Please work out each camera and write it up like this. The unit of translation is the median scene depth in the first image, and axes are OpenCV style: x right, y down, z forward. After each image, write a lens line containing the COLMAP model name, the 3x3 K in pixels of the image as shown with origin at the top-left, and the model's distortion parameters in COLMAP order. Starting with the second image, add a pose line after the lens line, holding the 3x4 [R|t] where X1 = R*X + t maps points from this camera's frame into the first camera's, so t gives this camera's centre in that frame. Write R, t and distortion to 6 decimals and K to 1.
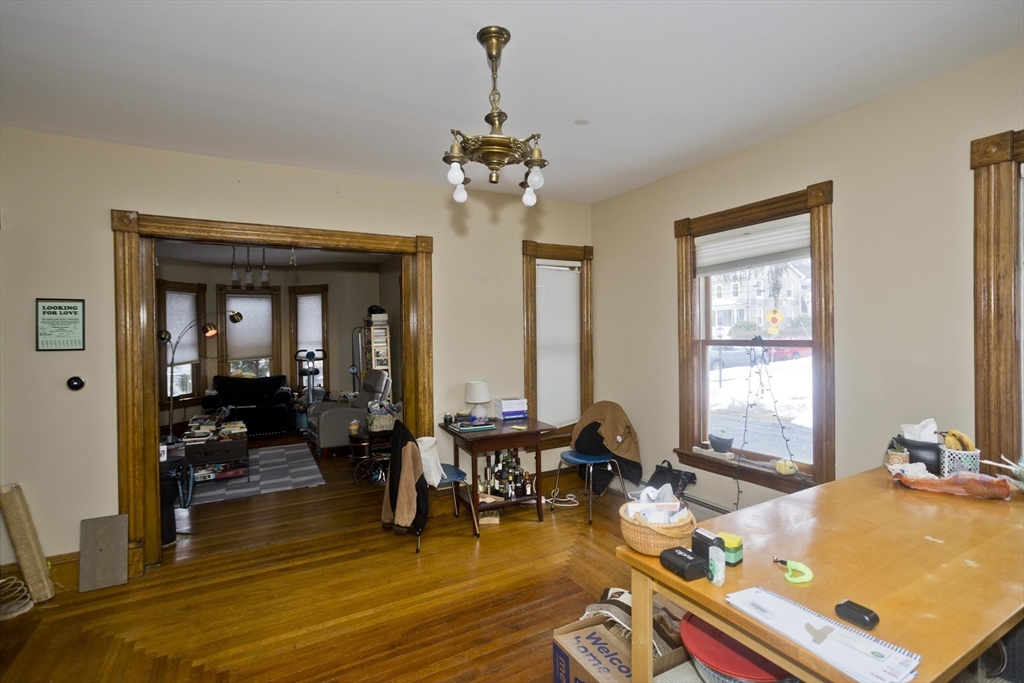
lens RADIAL K [[498.3, 0, 507.9], [0, 498.3, 338.7], [0, 0, 1]] dist [-0.006383, 0.011359]
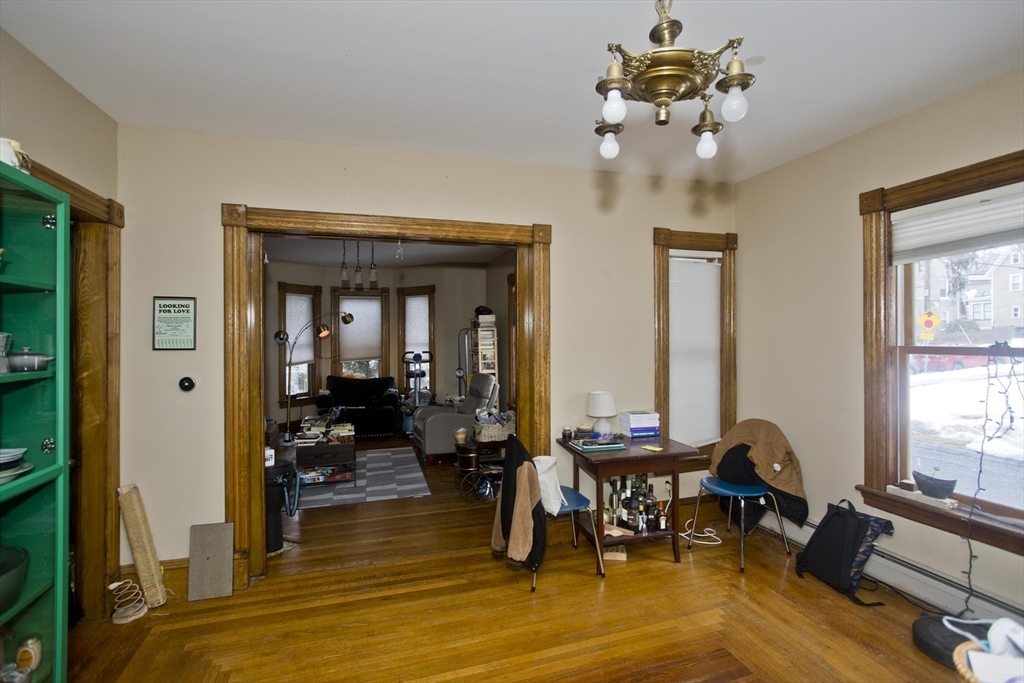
lens RADIAL K [[498.3, 0, 516.7], [0, 498.3, 337.8], [0, 0, 1]] dist [-0.006383, 0.011359]
pose [[0.983362, 0.008163, -0.181472, -0.053495], [-0.009592, 0.999930, -0.006998, 0.000300], [0.181402, 0.008622, 0.983371, 0.141121]]
